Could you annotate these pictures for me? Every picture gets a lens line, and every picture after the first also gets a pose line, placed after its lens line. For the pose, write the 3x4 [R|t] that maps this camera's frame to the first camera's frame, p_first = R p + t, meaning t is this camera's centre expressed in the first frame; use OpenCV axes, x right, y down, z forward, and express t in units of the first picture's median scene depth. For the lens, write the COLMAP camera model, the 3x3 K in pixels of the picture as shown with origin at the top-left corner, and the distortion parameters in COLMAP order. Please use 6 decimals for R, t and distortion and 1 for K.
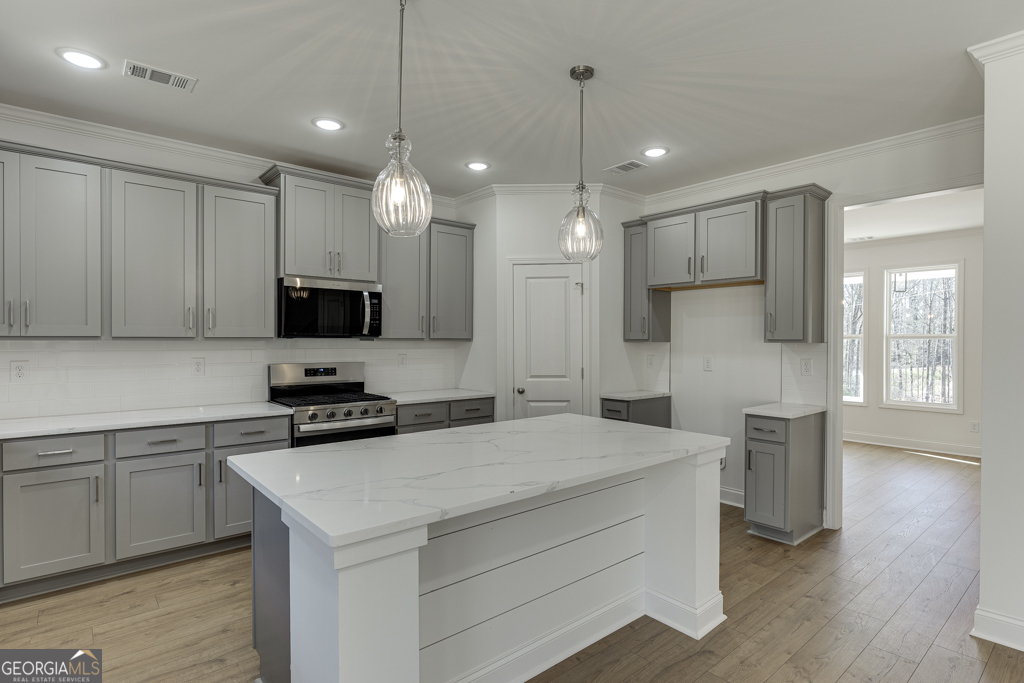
lens RADIAL K [[535.6, 0, 526.6], [0, 535.6, 343.9], [0, 0, 1]] dist [-0.005441, -0.000610]
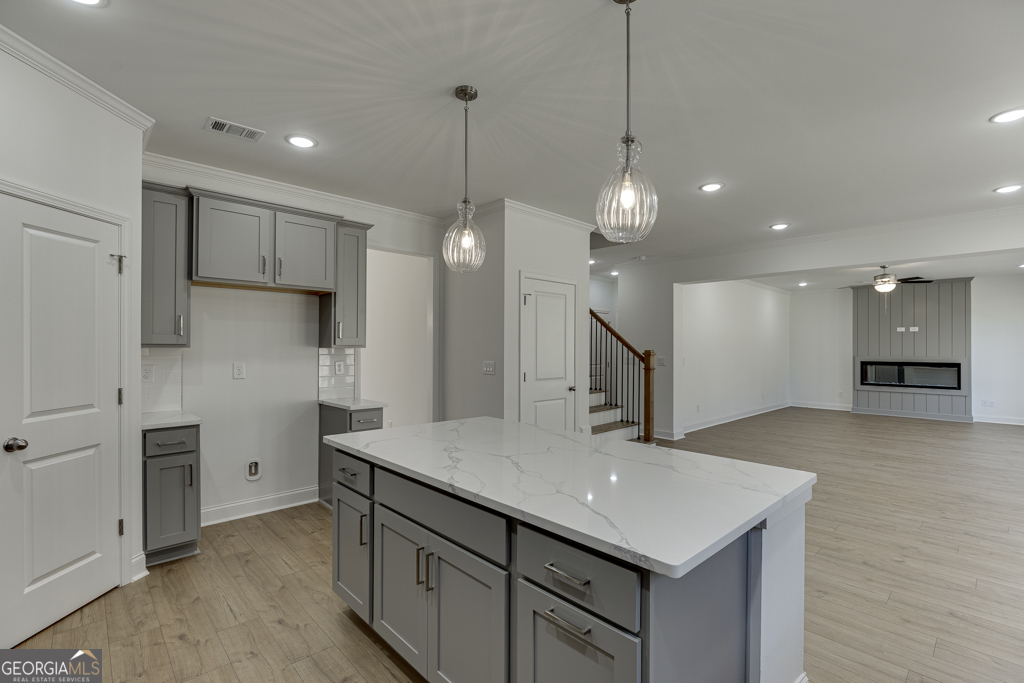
lens RADIAL K [[471.3, 0, 521.0], [0, 471.3, 345.8], [0, 0, 1]] dist [-0.008084, -0.000237]
pose [[-0.044359, -0.002285, 0.999013, -0.586395], [0.002517, 0.999994, 0.002399, -0.008296], [-0.999012, 0.002621, -0.044353, 0.666049]]
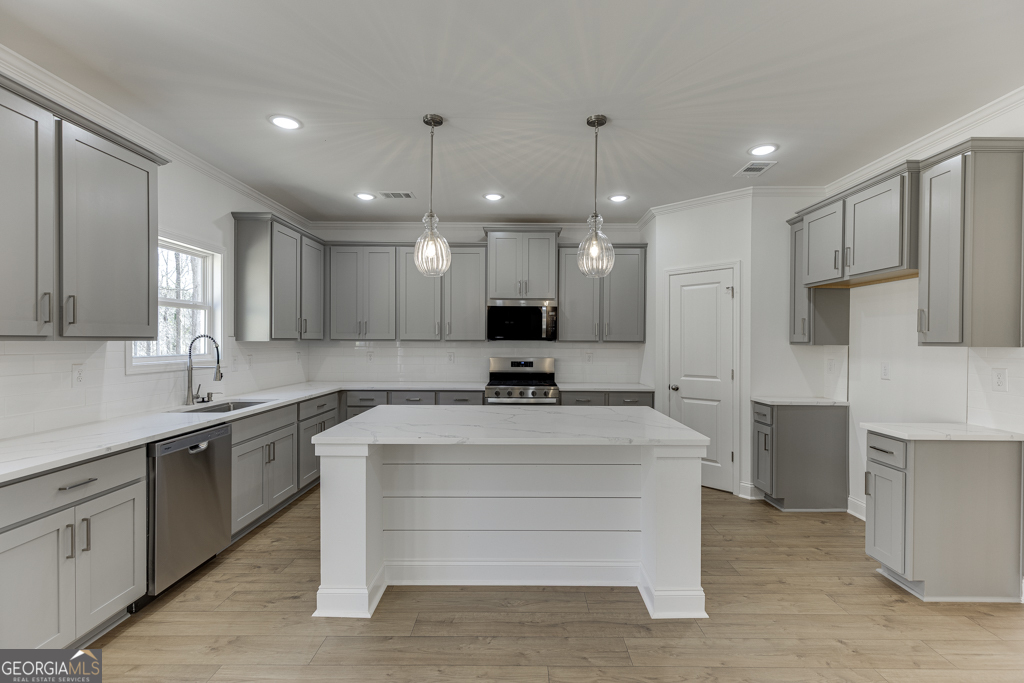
lens RADIAL K [[468.1, 0, 515.0], [0, 468.1, 343.1], [0, 0, 1]] dist [0.004230, -0.001967]
pose [[0.744907, 0.003766, -0.667157, 0.480791], [-0.008772, 0.999953, -0.004149, 0.001410], [0.667110, 0.008942, 0.744905, 0.064998]]
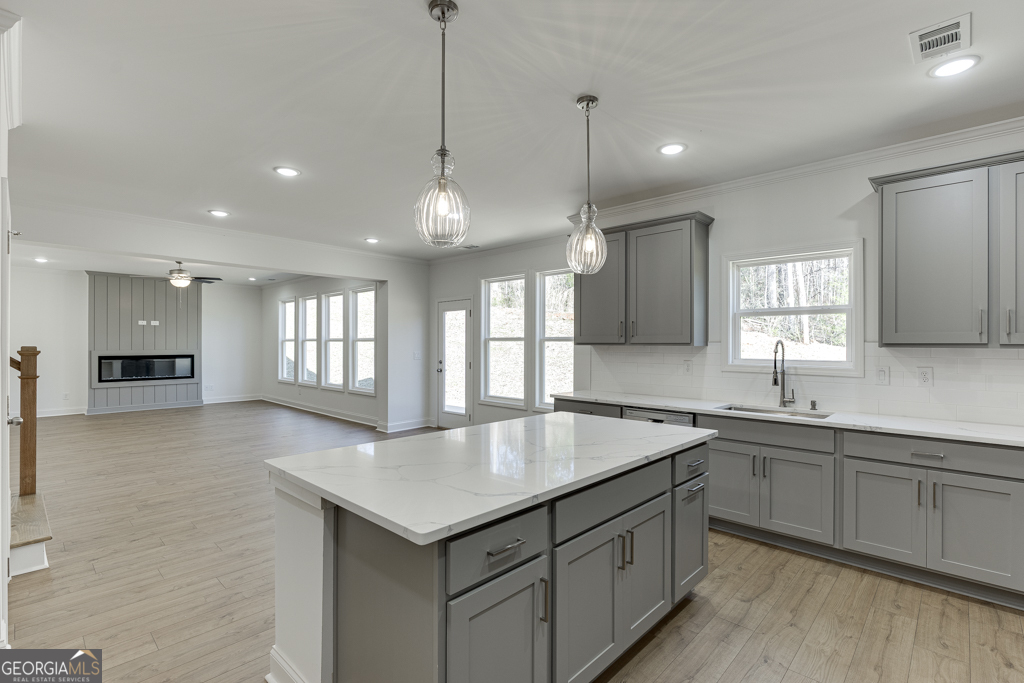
lens RADIAL K [[471.3, 0, 526.2], [0, 471.3, 341.0], [0, 0, 1]] dist [-0.008084, -0.000237]
pose [[-0.994235, -0.007614, -0.106948, 0.036169], [-0.007938, 0.999965, 0.002606, -0.010418], [0.106924, 0.003440, -0.994261, 1.218315]]
